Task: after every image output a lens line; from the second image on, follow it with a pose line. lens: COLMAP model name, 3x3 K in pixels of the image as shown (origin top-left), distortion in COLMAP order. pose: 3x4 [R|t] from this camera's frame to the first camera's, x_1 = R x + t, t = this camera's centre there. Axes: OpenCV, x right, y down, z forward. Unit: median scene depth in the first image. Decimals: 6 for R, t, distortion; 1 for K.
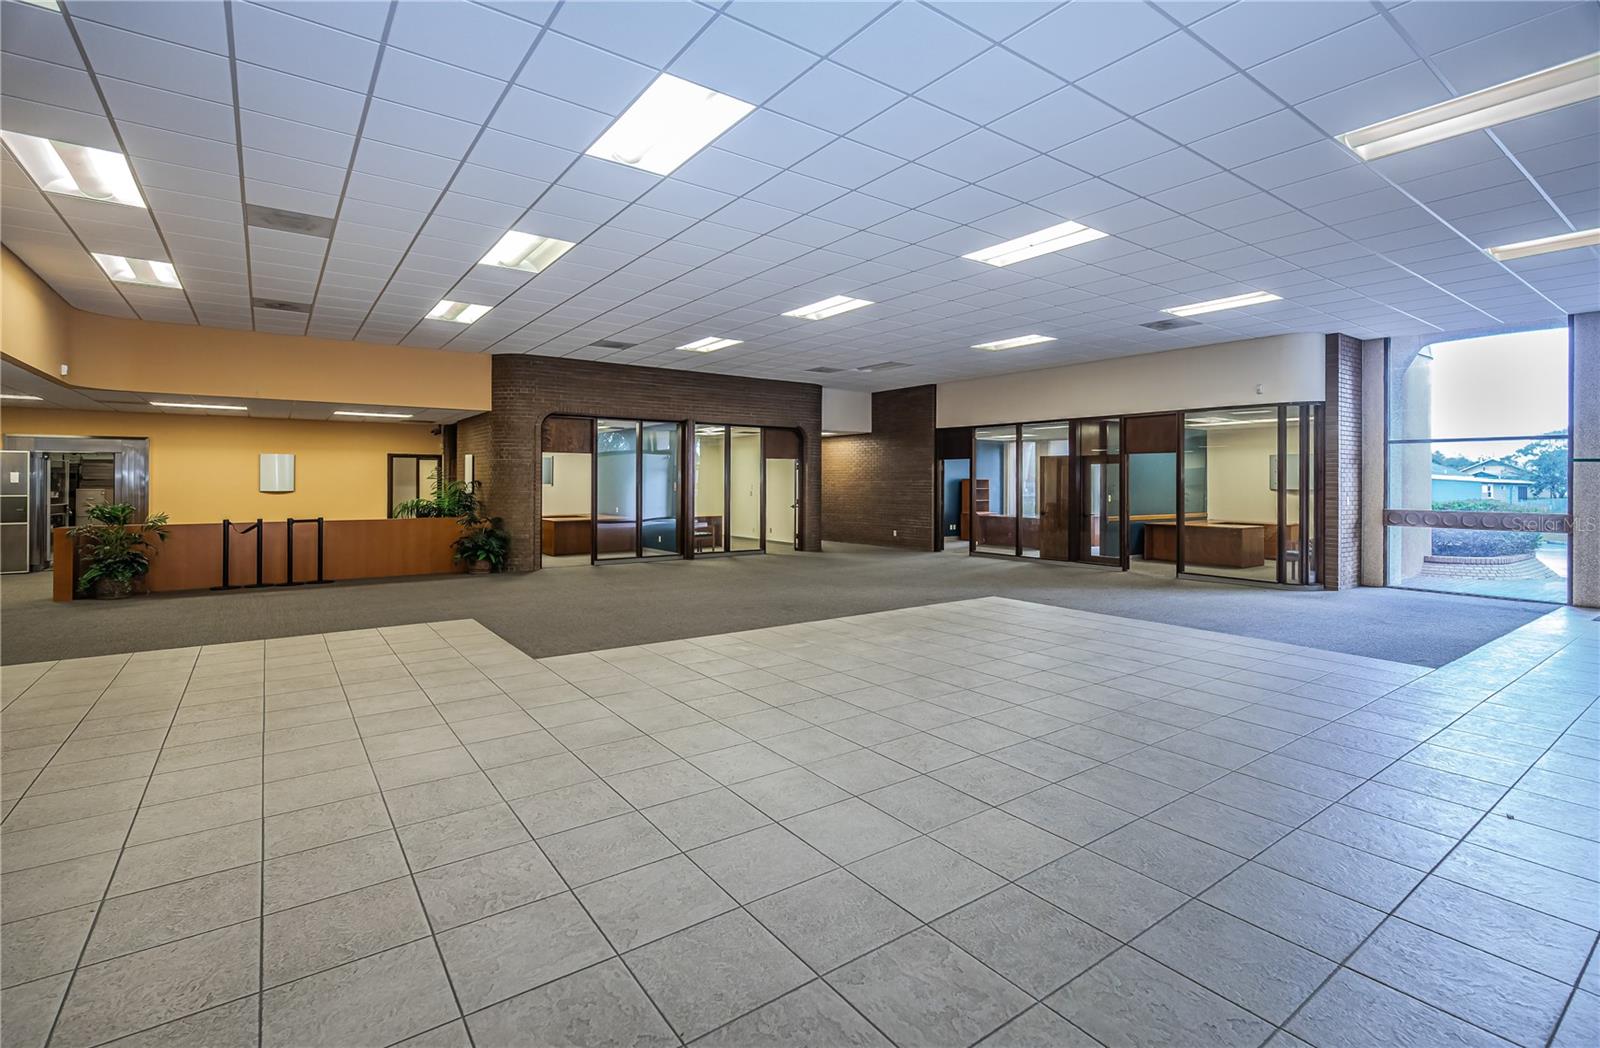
lens RADIAL K [[732.5, 0, 804.7], [0, 732.5, 481.3], [0, 0, 1]] dist [0.002512, 0.000812]
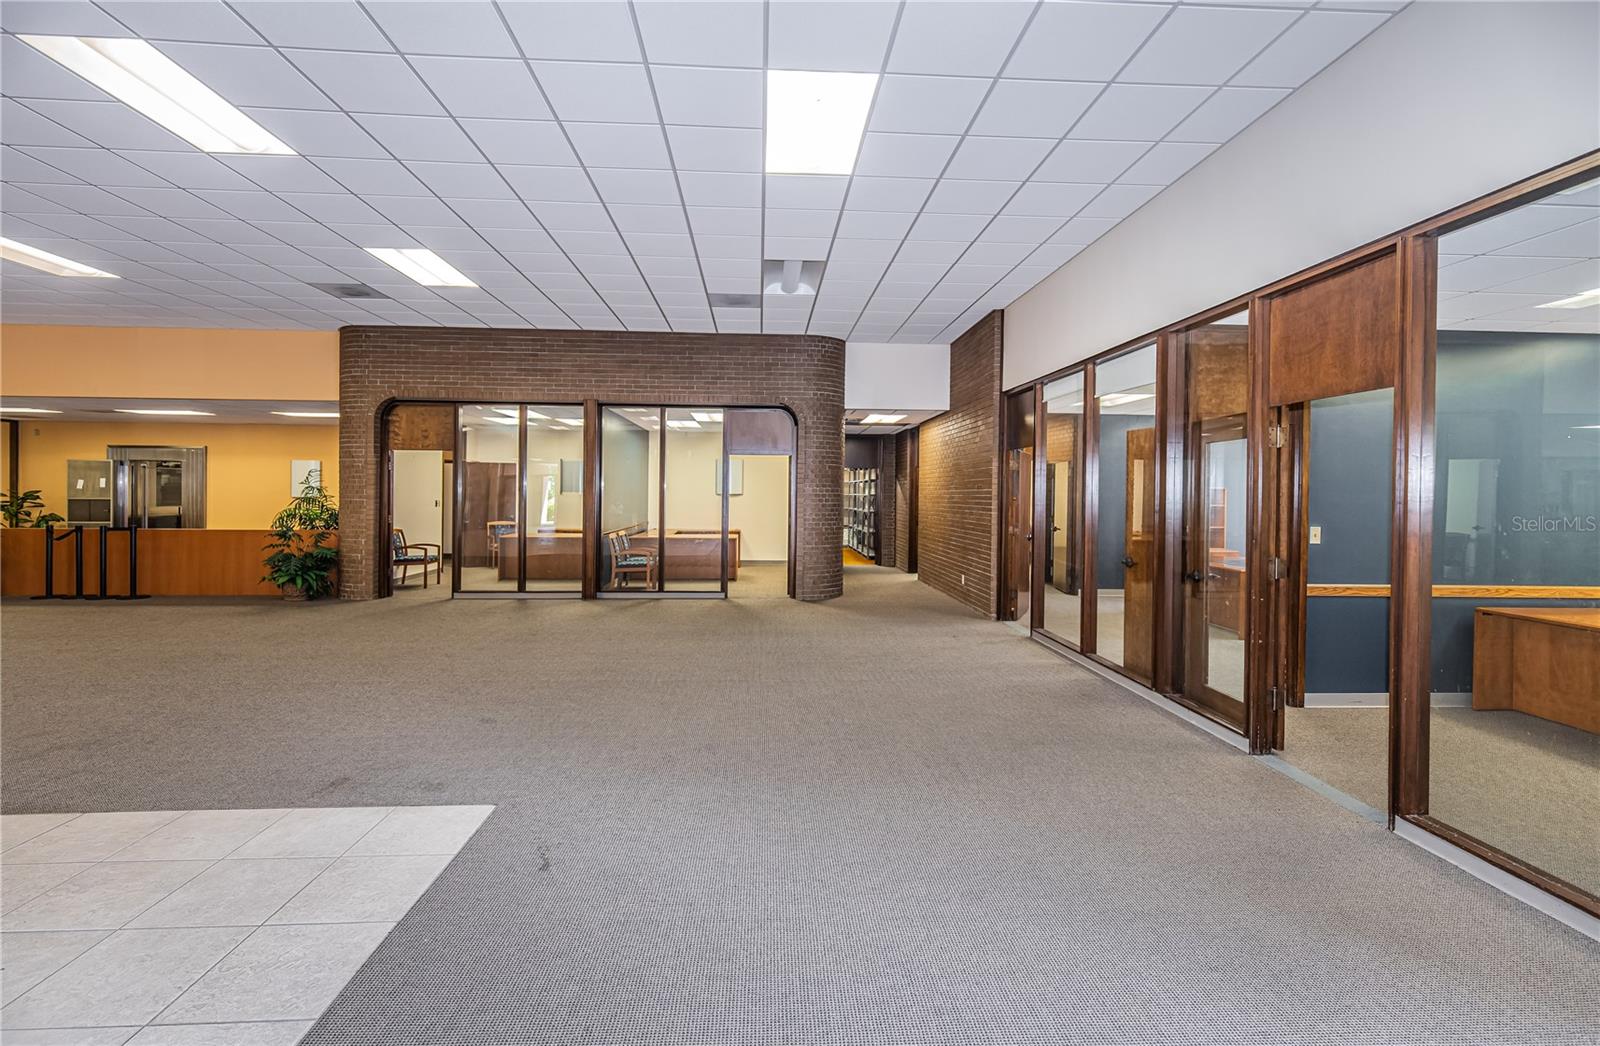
lens RADIAL K [[717.9, 0, 800.0], [0, 717.9, 495.5], [0, 0, 1]] dist [0.003772, 0.000826]
pose [[0.836975, 0.006897, -0.547197, 0.398801], [-0.005422, 0.999976, 0.004311, 0.003200], [0.547214, -0.000641, 0.836993, 0.552096]]
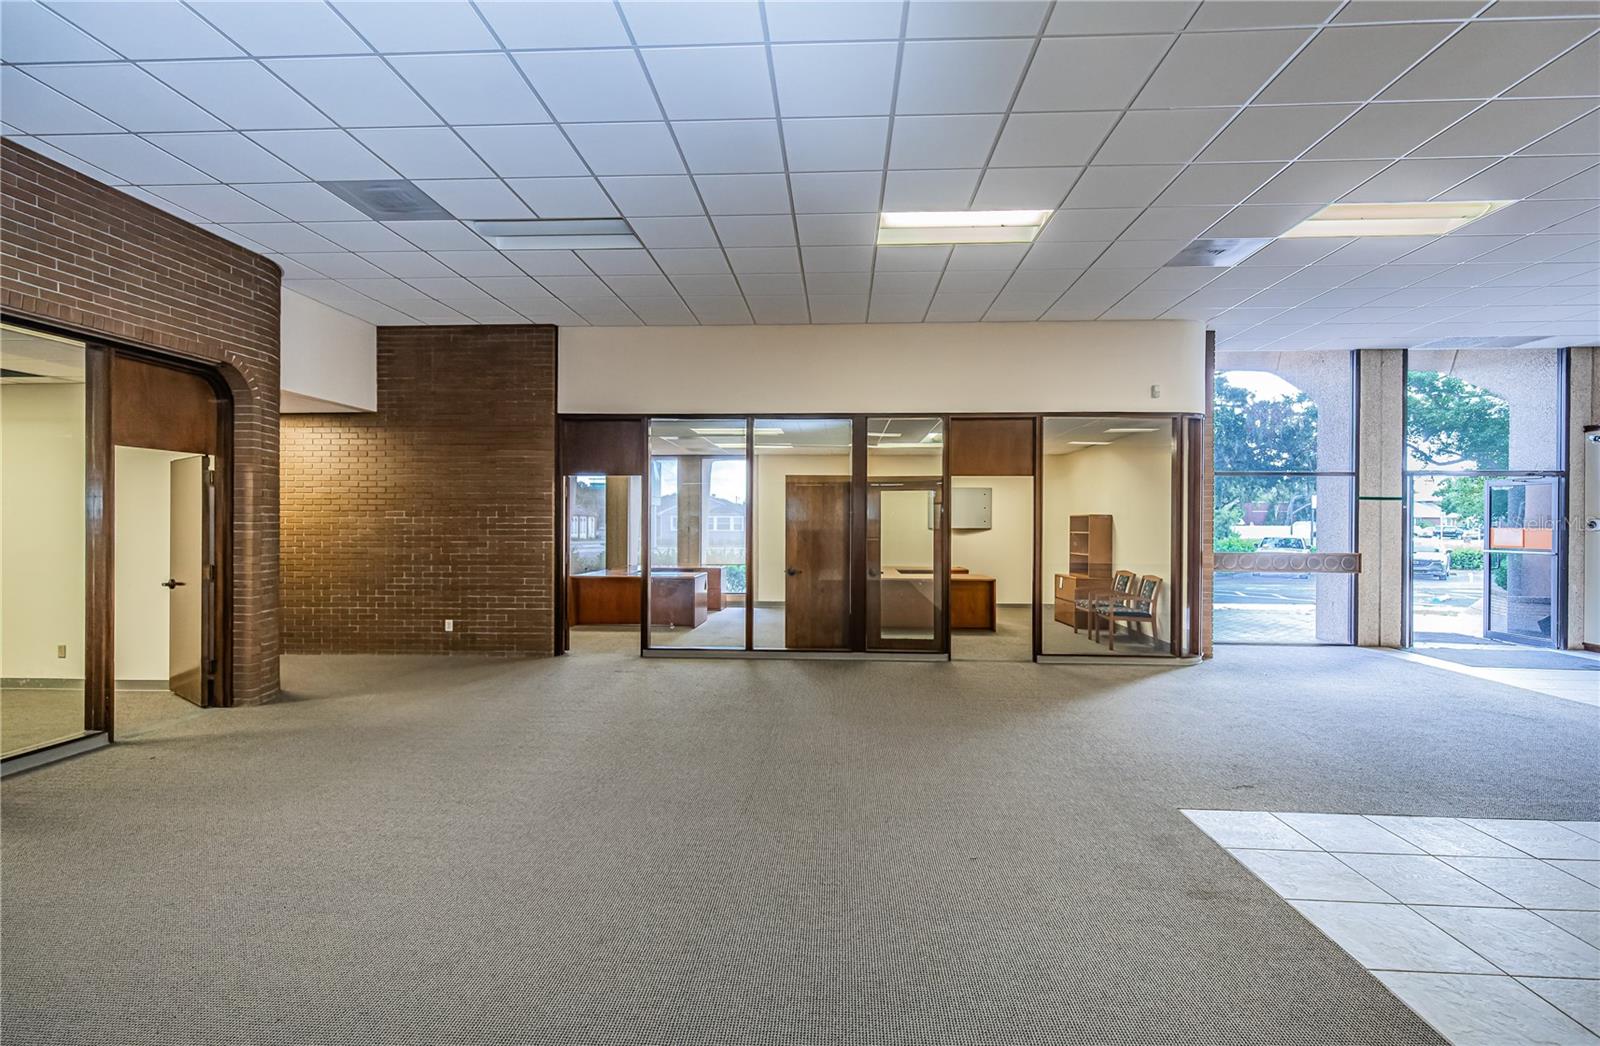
lens RADIAL K [[726.2, 0, 800.0], [0, 726.2, 523.0], [0, 0, 1]] dist [0.000477, 0.000431]
pose [[0.633270, -0.003305, 0.773924, -0.121323], [-0.002905, 0.999974, 0.006648, 0.000216], [-0.773926, -0.006459, 0.633244, 0.636786]]
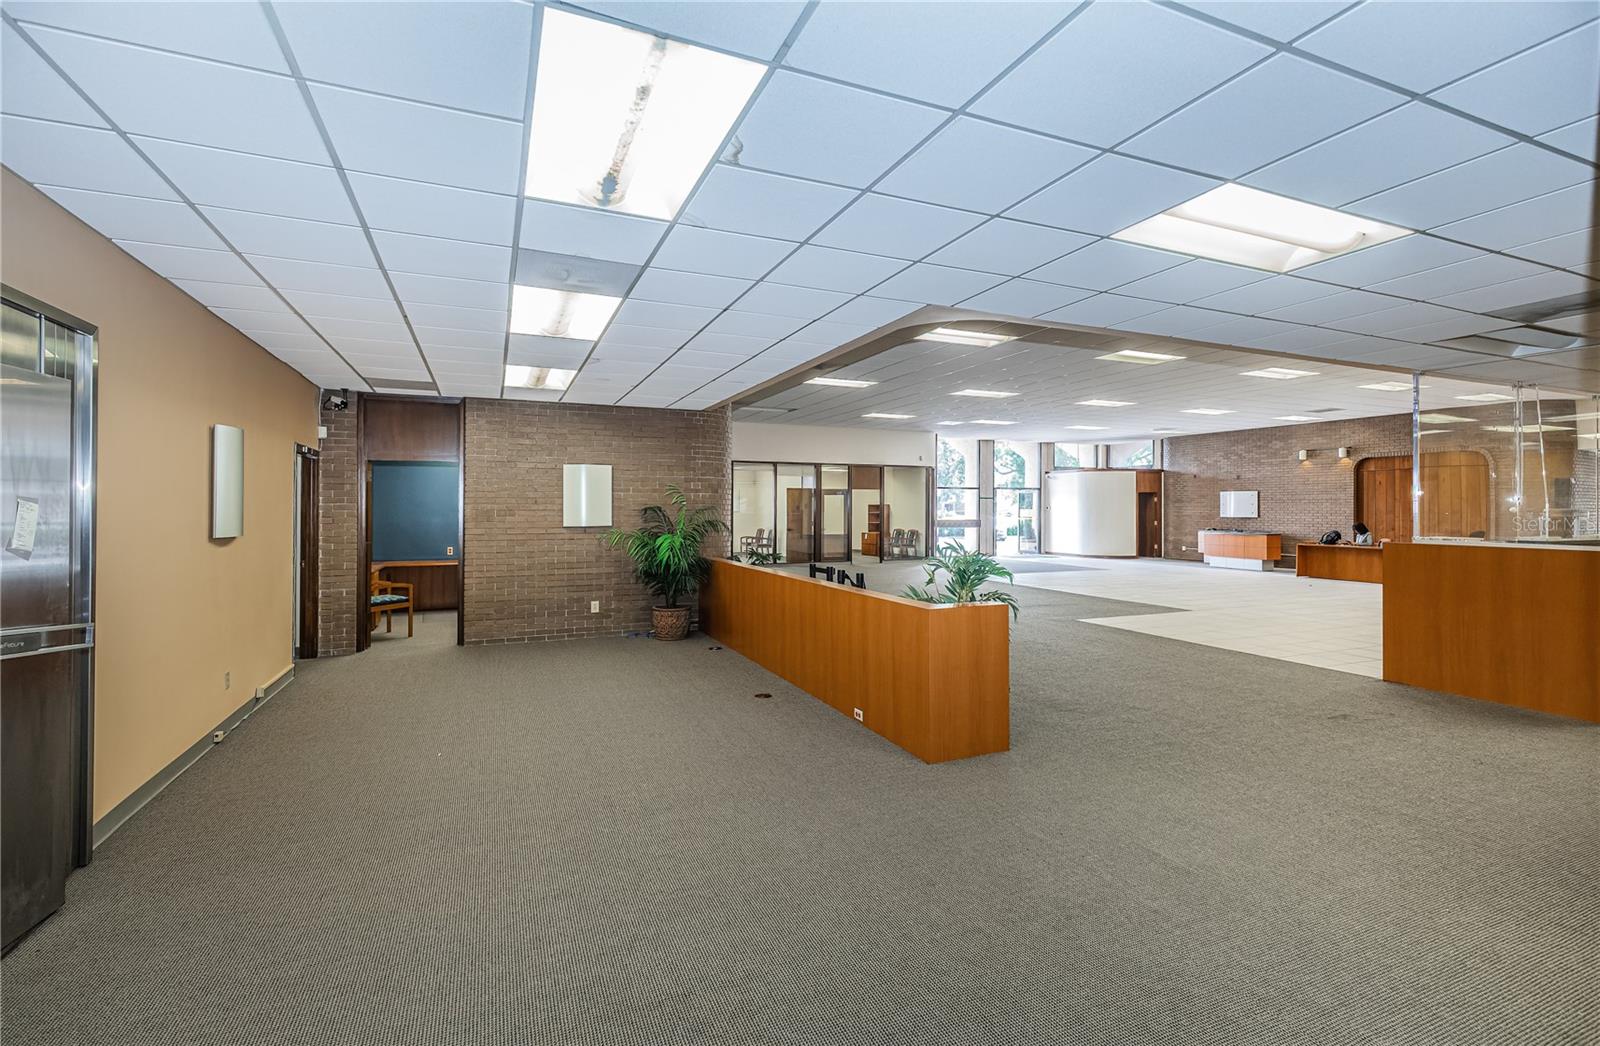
lens RADIAL K [[723.0, 0, 800.7], [0, 723.0, 499.4], [0, 0, 1]] dist [0.001041, 0.000147]
pose [[0.228405, 0.006883, 0.973542, -1.024335], [-0.003153, 0.999975, -0.006330, -0.004150], [-0.973561, -0.001623, 0.228421, 0.683116]]
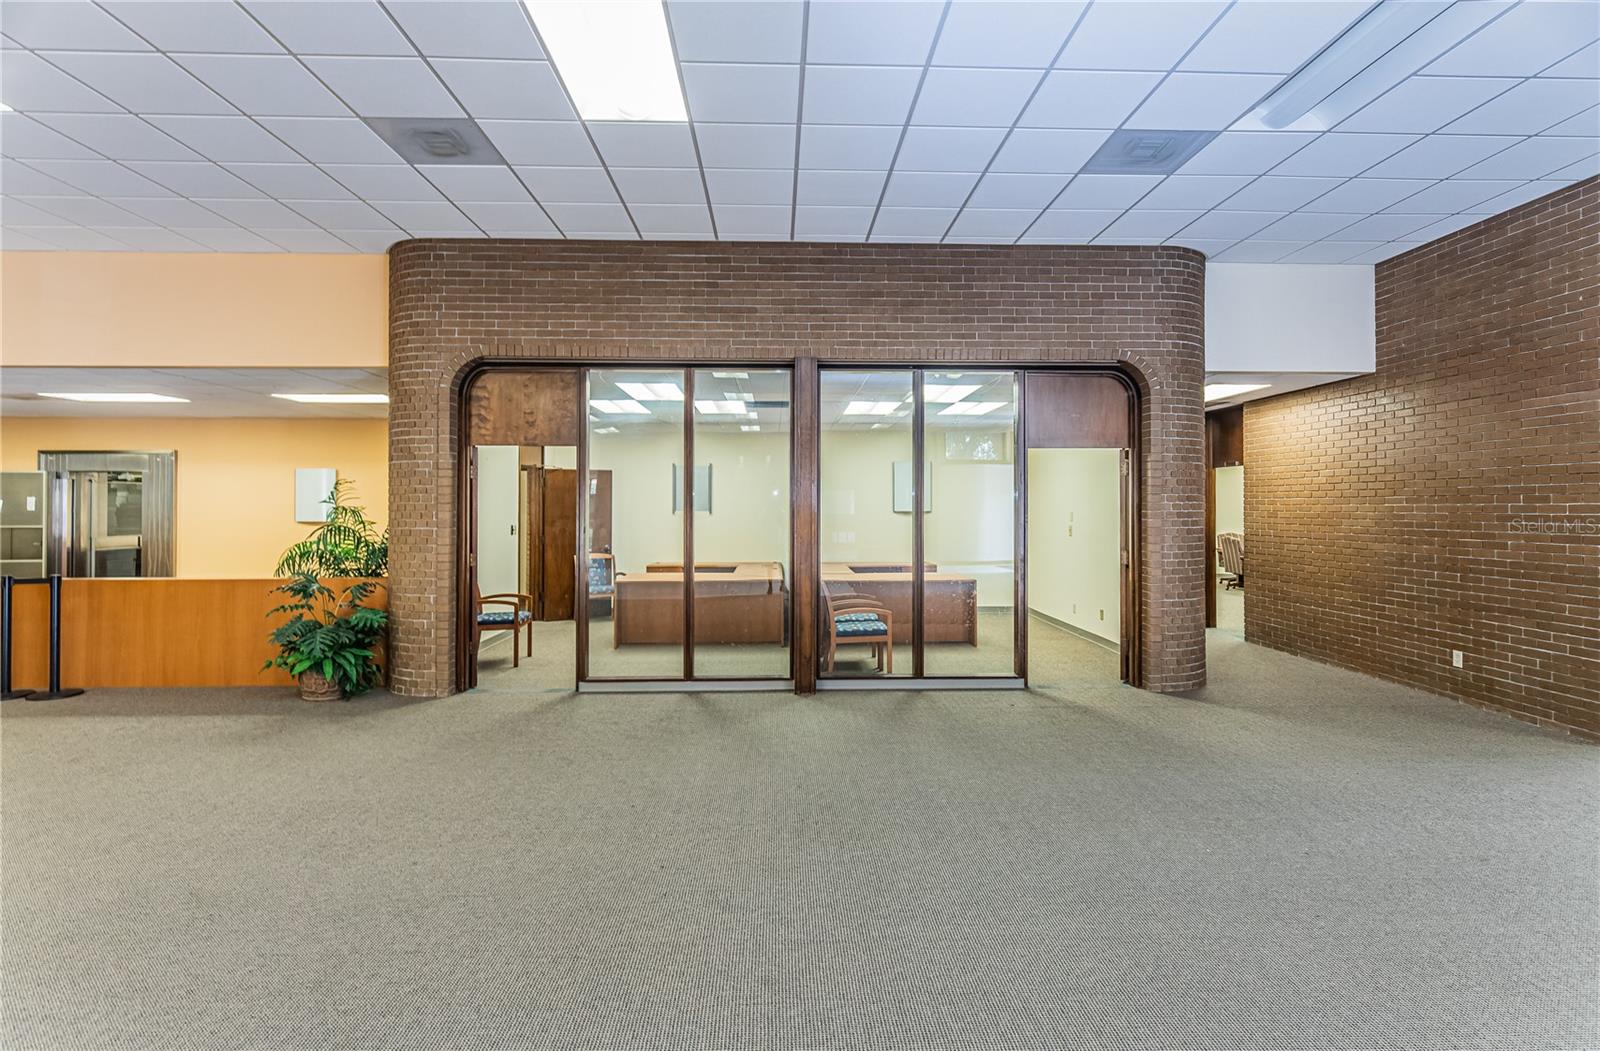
lens RADIAL K [[792.1, 0, 802.4], [0, 792.1, 499.0], [0, 0, 1]] dist [0.002731, -0.000955]
pose [[0.824360, -0.007983, -0.566010, 0.100018], [0.003130, 0.999950, -0.009544, 0.000456], [0.566057, 0.006096, 0.824343, 0.646842]]
